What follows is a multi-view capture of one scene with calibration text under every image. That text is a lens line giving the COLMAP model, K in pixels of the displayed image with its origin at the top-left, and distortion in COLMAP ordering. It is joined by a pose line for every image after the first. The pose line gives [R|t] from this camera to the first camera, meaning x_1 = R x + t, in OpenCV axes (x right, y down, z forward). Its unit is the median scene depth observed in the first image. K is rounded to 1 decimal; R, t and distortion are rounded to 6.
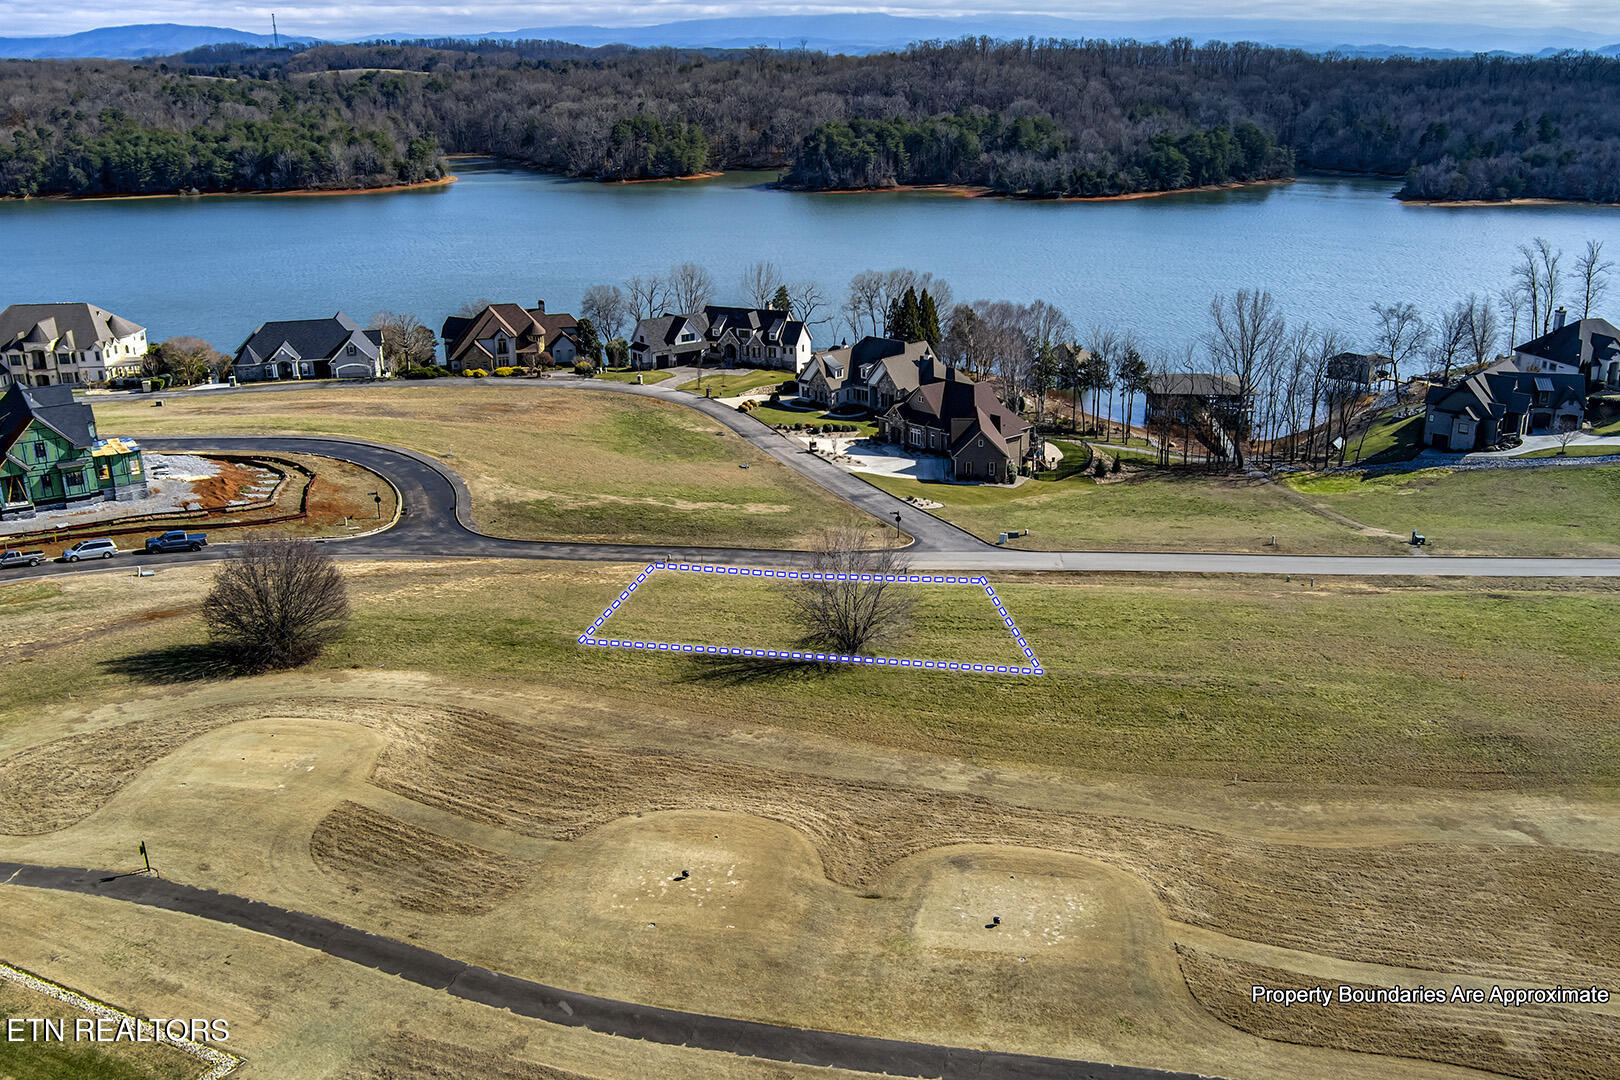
lens RADIAL K [[1459.3, 0, 865.3], [0, 1459.3, 592.8], [0, 0, 1]] dist [-0.075332, 0.014031]
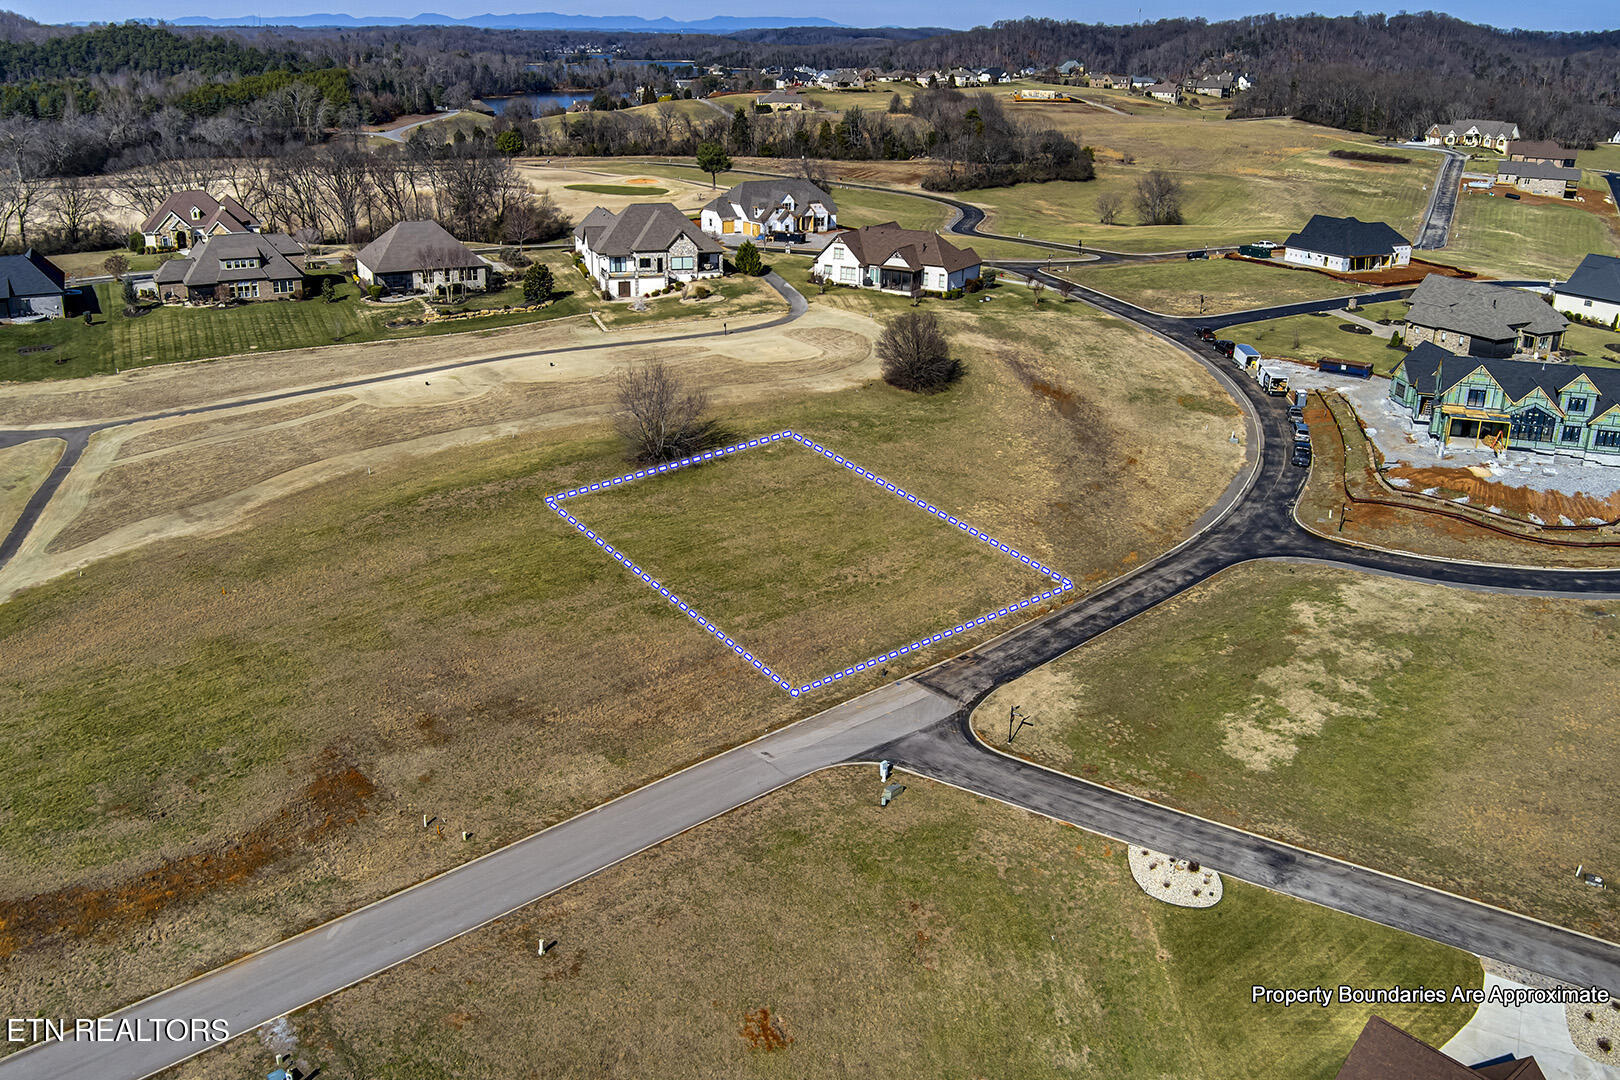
lens RADIAL K [[1429.7, 0, 785.9], [0, 1429.7, 574.9], [0, 0, 1]] dist [-0.075275, 0.016621]
pose [[-0.770455, 0.224778, -0.596551, 0.290957], [-0.233710, 0.771030, 0.592362, -0.281883], [0.593109, 0.595808, -0.541511, 0.736785]]
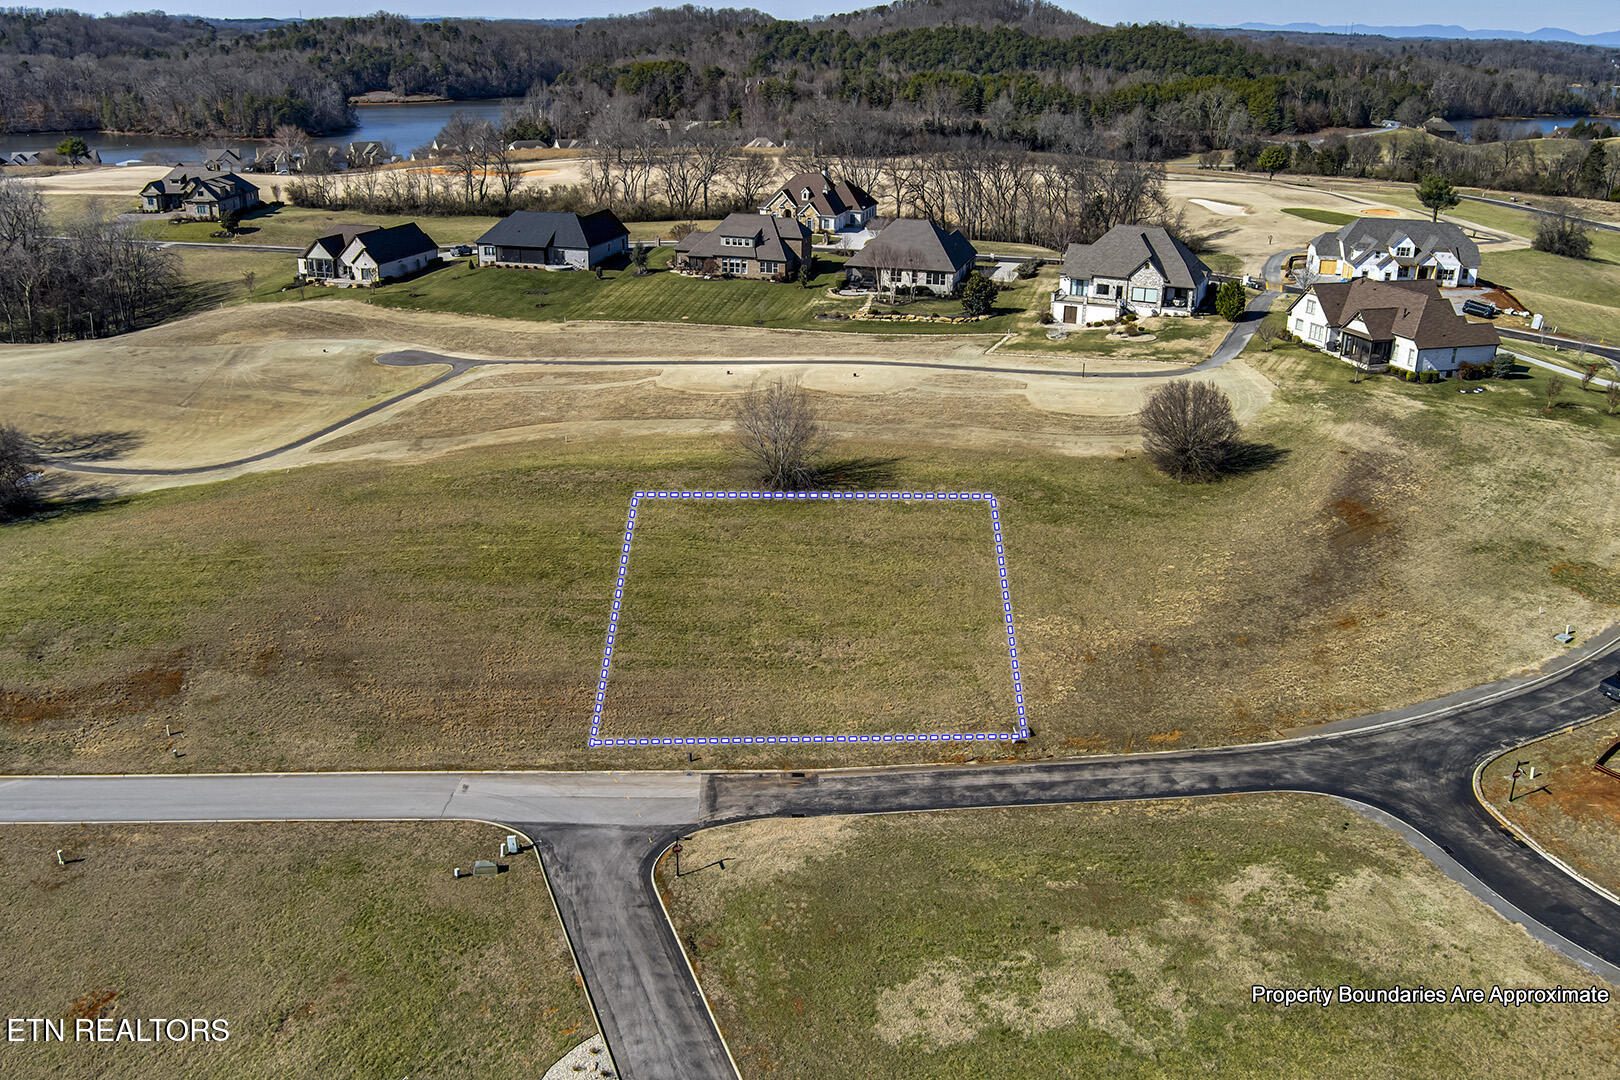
lens RADIAL K [[1410.4, 0, 778.6], [0, 1410.4, 545.9], [0, 0, 1]] dist [-0.072516, 0.010655]
pose [[-0.999492, -0.018572, 0.025900, -0.017519], [0.003128, 0.751583, 0.659631, -0.299101], [-0.031717, 0.659377, -0.751143, 0.781426]]
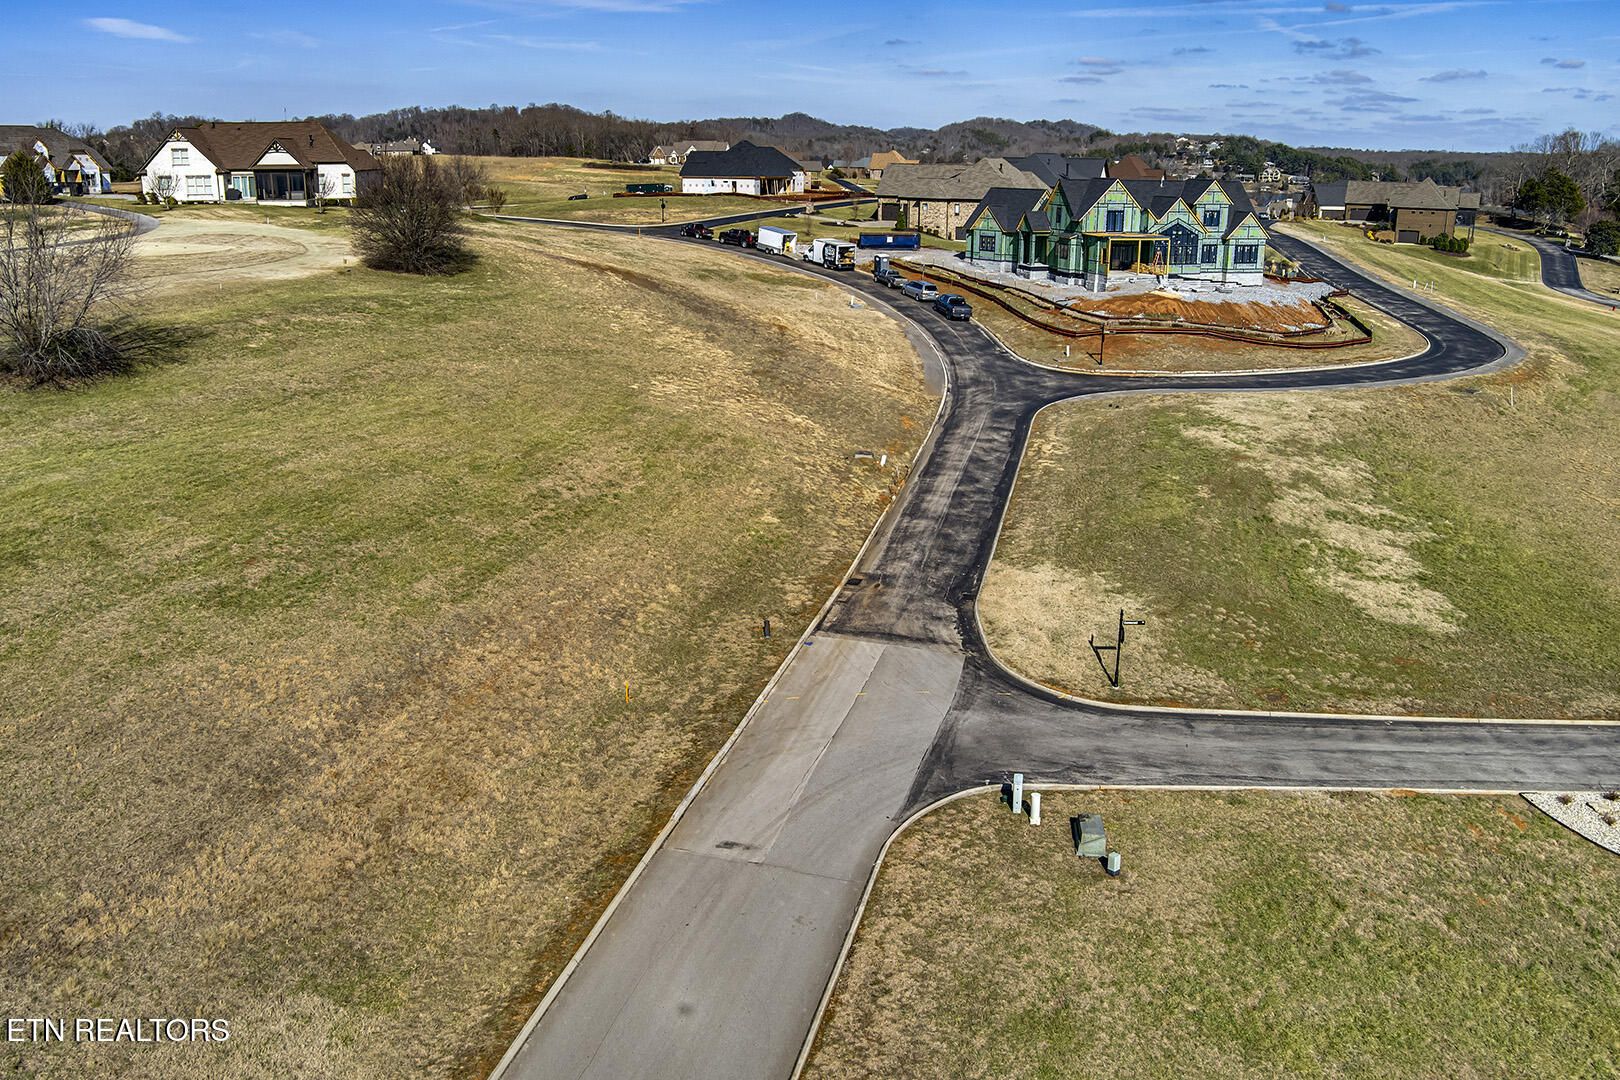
lens RADIAL K [[1345.4, 0, 817.4], [0, 1345.4, 569.9], [0, 0, 1]] dist [-0.074878, 0.021916]
pose [[-0.269427, 0.288814, -0.918692, 0.191145], [-0.346347, 0.861078, 0.372275, -0.091260], [0.898584, 0.418487, -0.131967, 0.565351]]
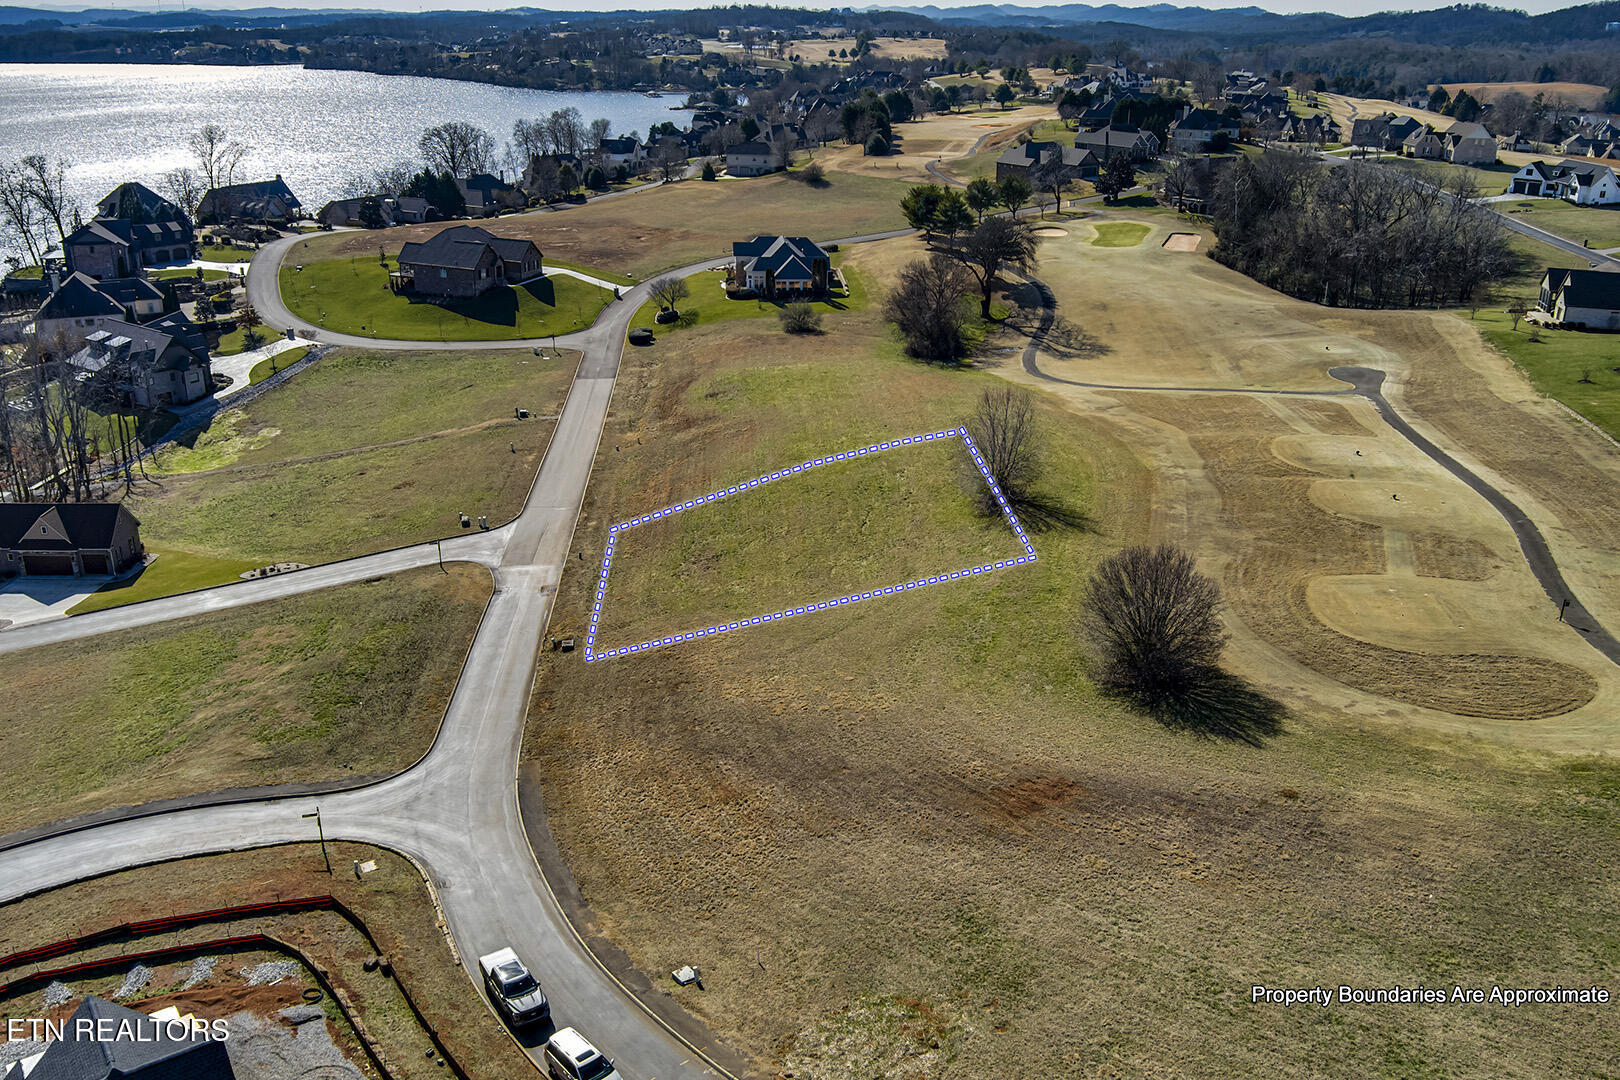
lens RADIAL K [[1361.2, 0, 791.0], [0, 1361.2, 572.9], [0, 0, 1]] dist [-0.070175, 0.020060]
pose [[-0.021751, -0.380775, 0.924412, -0.445429], [0.347140, 0.864226, 0.364152, -0.155494], [-0.937561, 0.328821, 0.113384, 0.410739]]
